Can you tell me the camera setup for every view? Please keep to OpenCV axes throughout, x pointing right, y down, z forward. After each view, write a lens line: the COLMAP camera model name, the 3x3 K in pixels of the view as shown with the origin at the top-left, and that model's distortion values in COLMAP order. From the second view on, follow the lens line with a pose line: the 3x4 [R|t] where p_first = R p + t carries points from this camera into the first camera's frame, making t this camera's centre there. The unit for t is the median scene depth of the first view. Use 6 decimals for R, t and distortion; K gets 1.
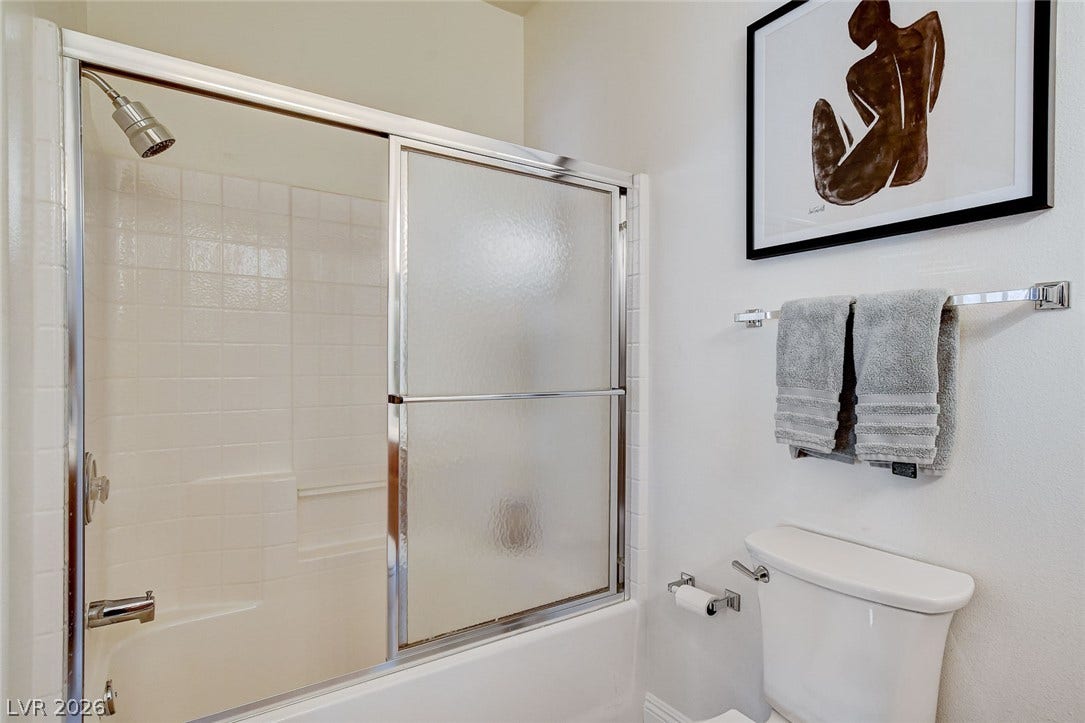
lens RADIAL K [[552.3, 0, 541.2], [0, 552.3, 372.0], [0, 0, 1]] dist [-0.027451, 0.006897]
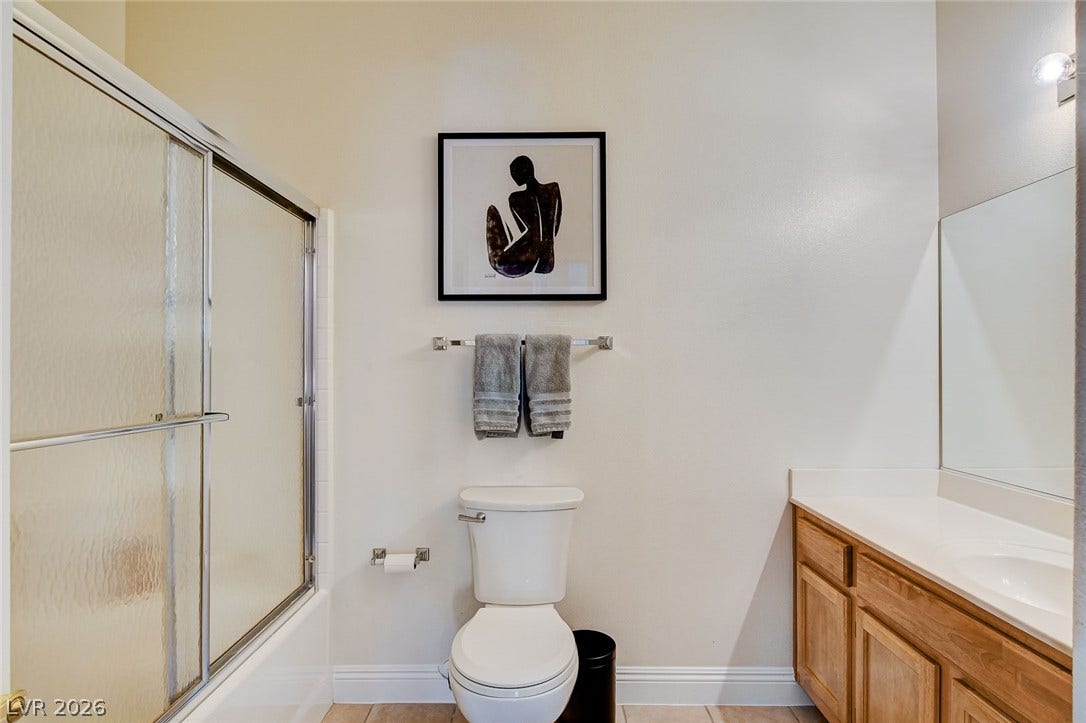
lens RADIAL K [[552.8, 0, 543.8], [0, 552.8, 367.1], [0, 0, 1]] dist [-0.027451, 0.006897]
pose [[0.559039, 0.001300, 0.829140, -0.757423], [0.016661, 0.999779, -0.012801, -0.018810], [-0.828974, 0.020971, 0.558894, 0.011939]]
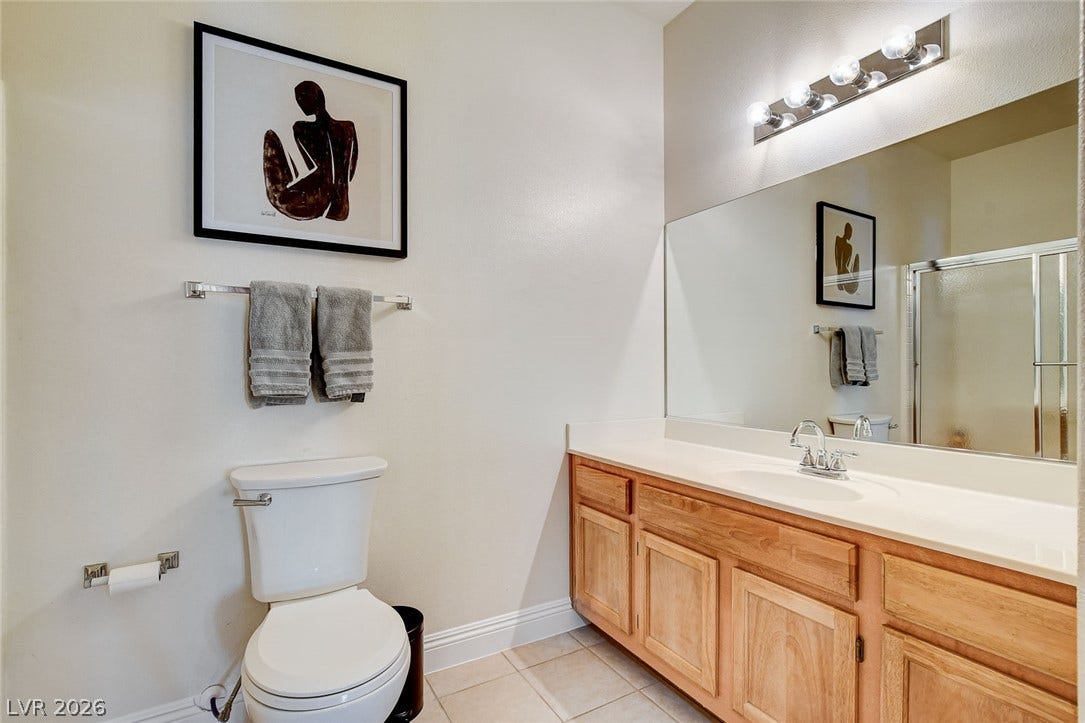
lens RADIAL K [[492.8, 0, 540.6], [0, 492.8, 367.5], [0, 0, 1]] dist [-0.009783, -0.002091]
pose [[0.061606, -0.004779, 0.998089, -0.666888], [0.016718, 0.999853, 0.003756, 0.079470], [-0.997961, 0.016454, 0.061677, 0.315091]]
